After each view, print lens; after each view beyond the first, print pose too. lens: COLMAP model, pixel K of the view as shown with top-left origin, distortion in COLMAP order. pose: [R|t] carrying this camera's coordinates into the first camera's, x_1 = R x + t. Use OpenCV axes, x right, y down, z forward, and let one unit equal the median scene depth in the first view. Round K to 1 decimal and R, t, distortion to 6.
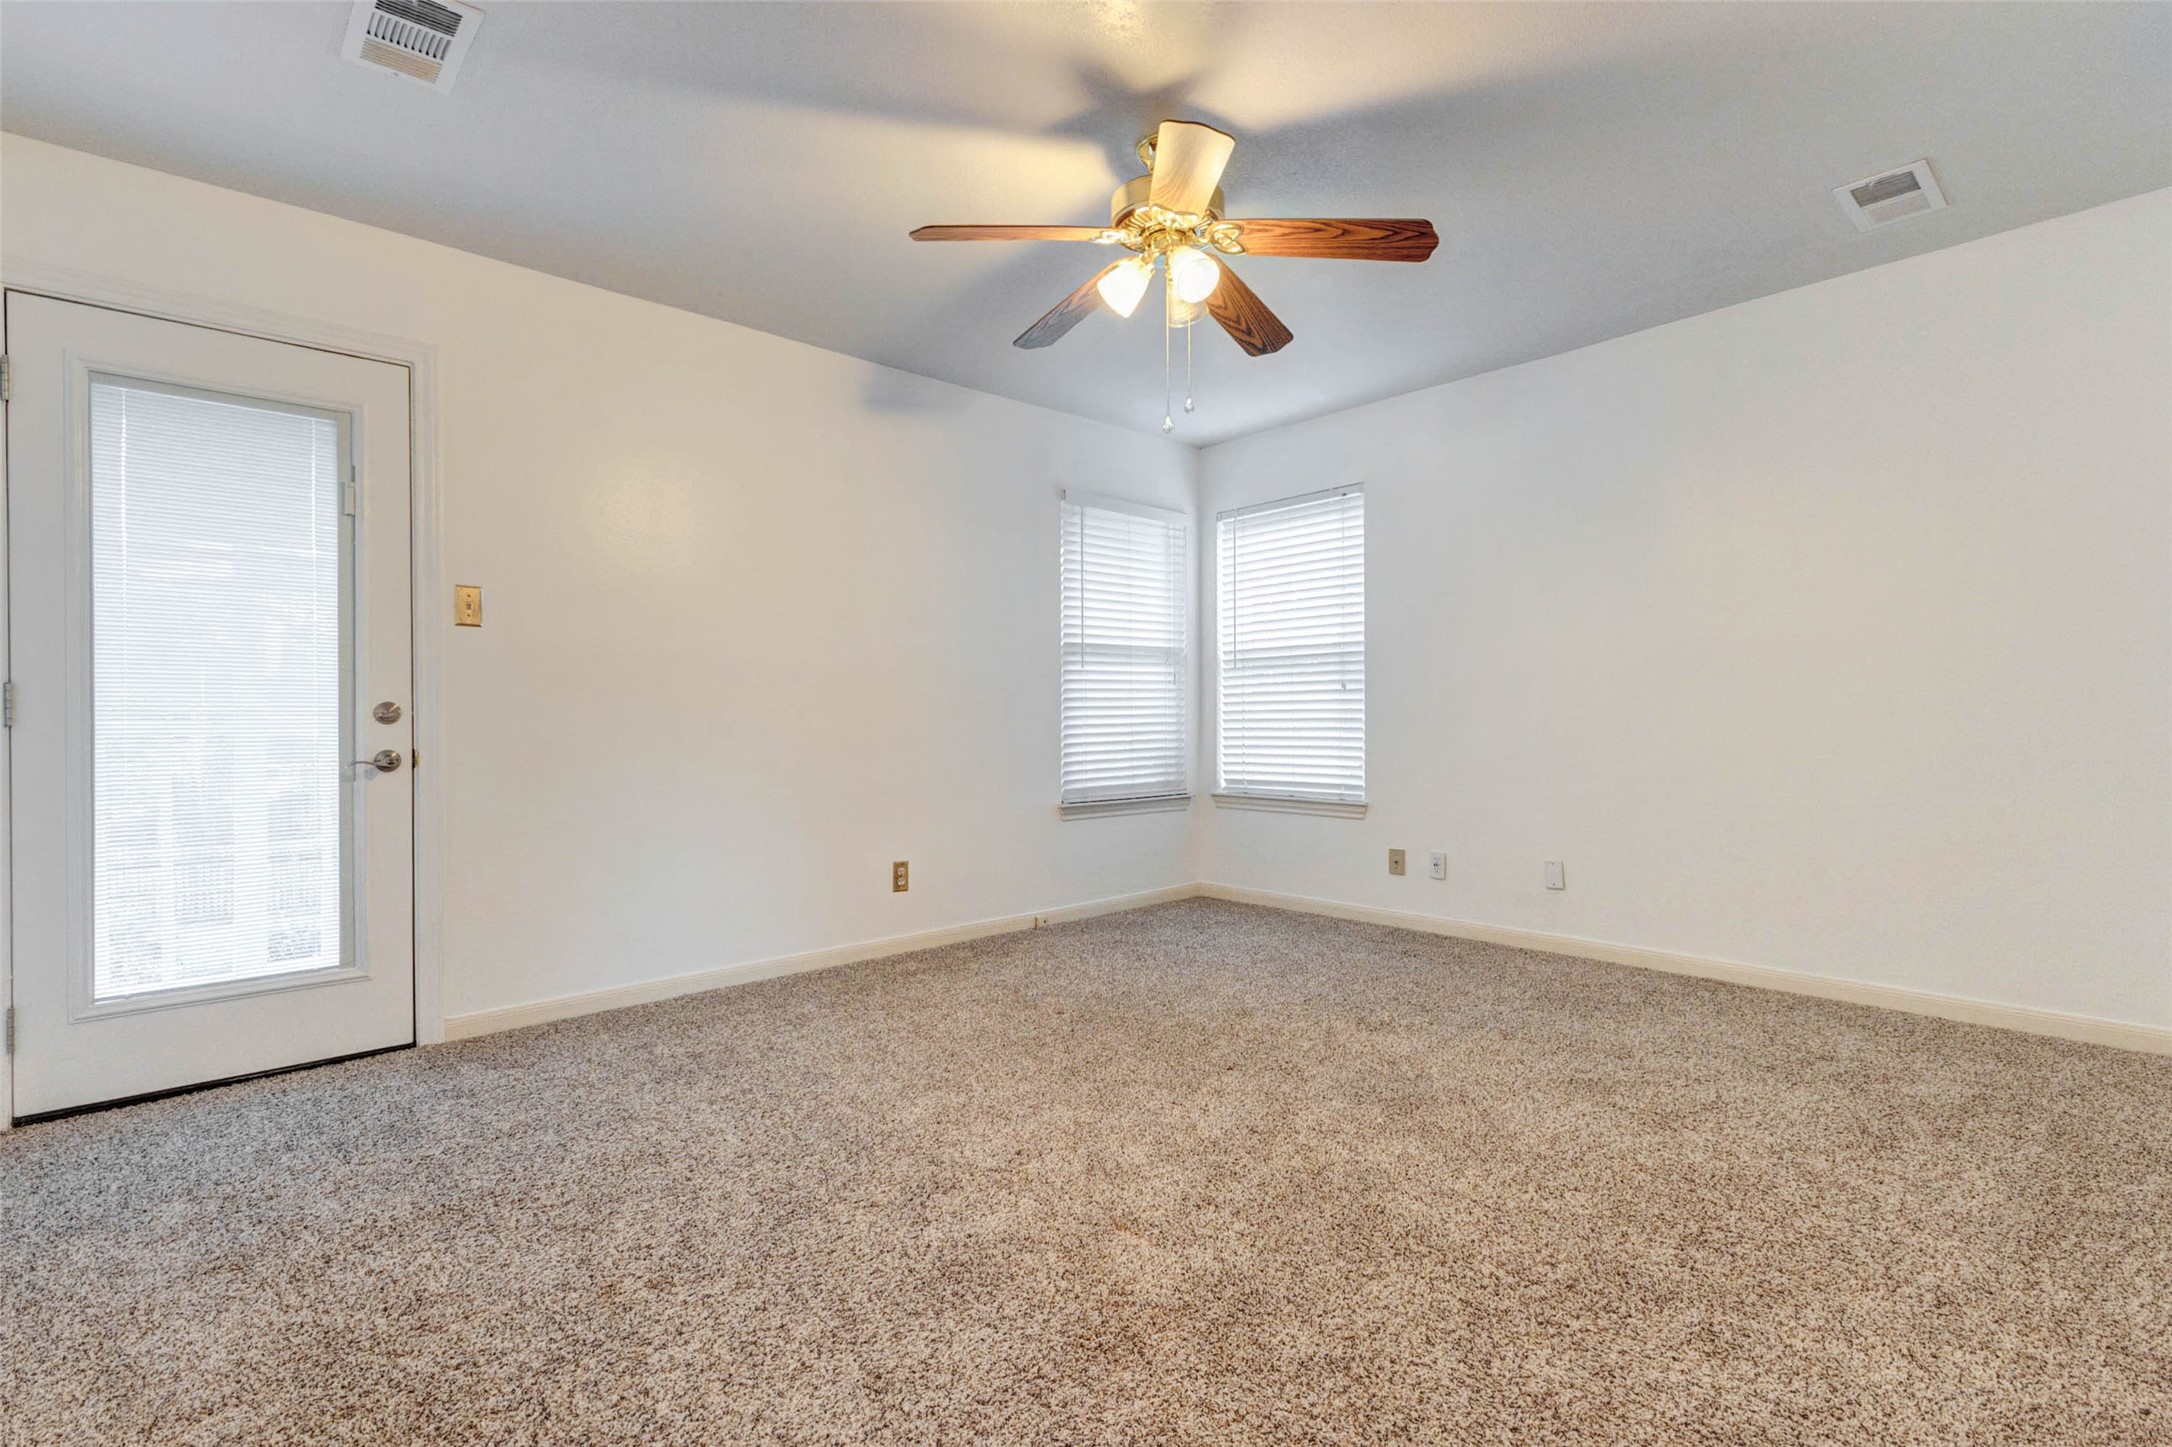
lens RADIAL K [[929.6, 0, 1081.7], [0, 929.6, 713.3], [0, 0, 1]] dist [-0.000761, 0.000082]
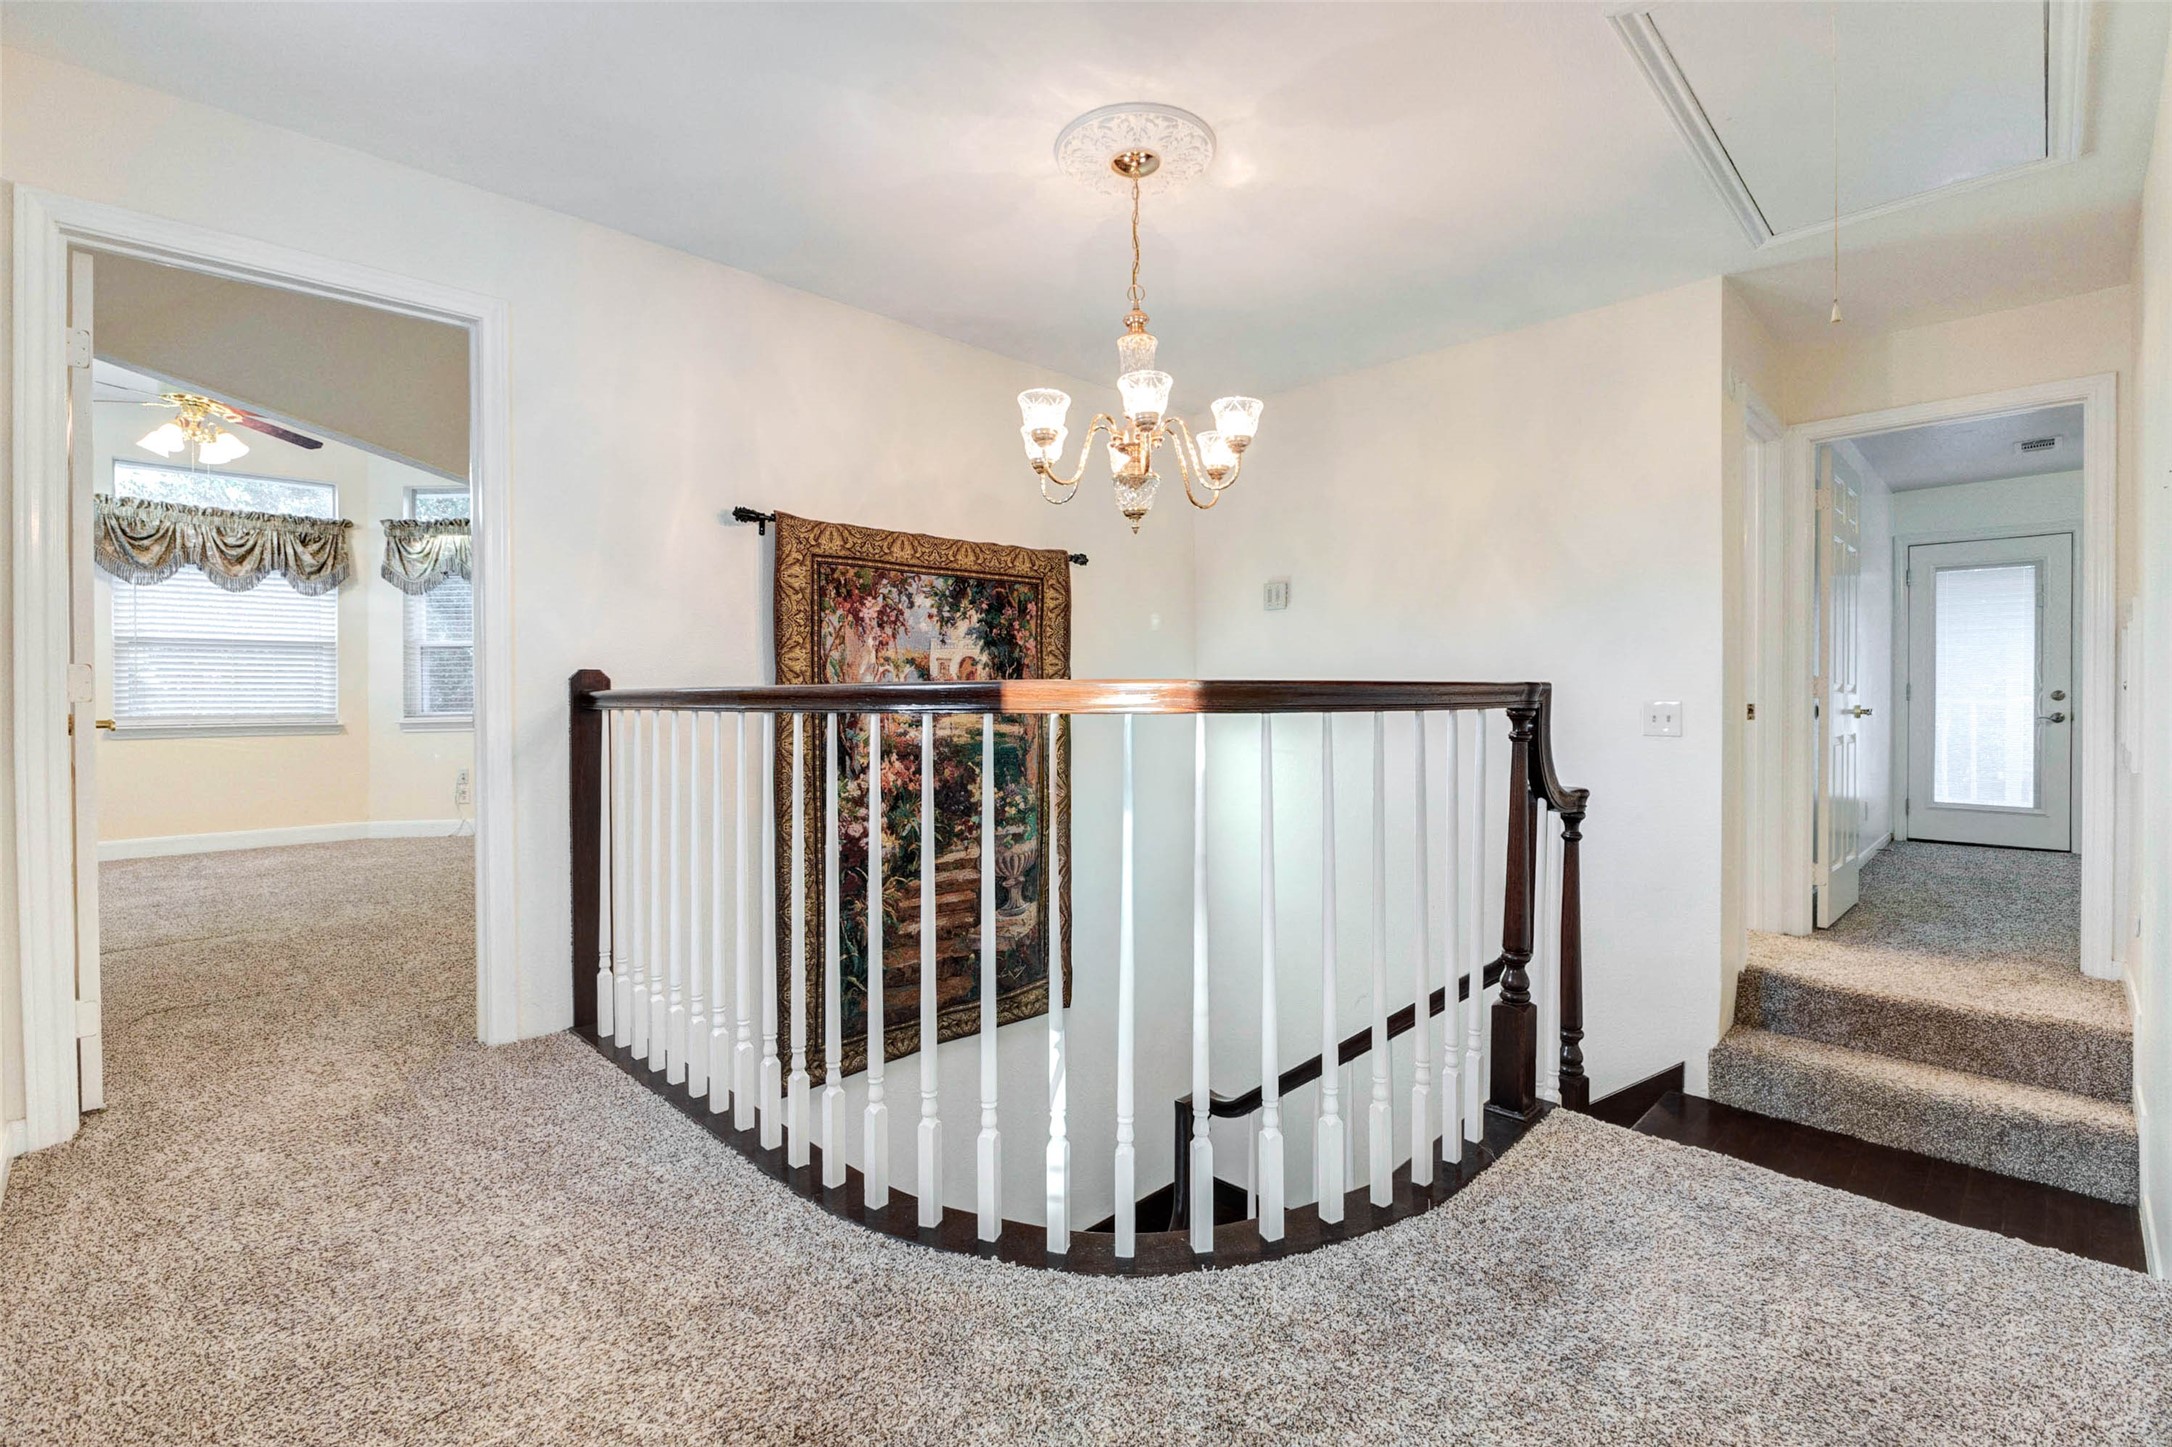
lens RADIAL K [[961.8, 0, 1093.6], [0, 961.8, 699.3], [0, 0, 1]] dist [-0.016973, -0.000763]
pose [[0.109019, 0.014684, -0.993931, 1.201940], [-0.001266, 0.999892, 0.014633, -0.020696], [0.994039, -0.000337, 0.109025, -1.484440]]
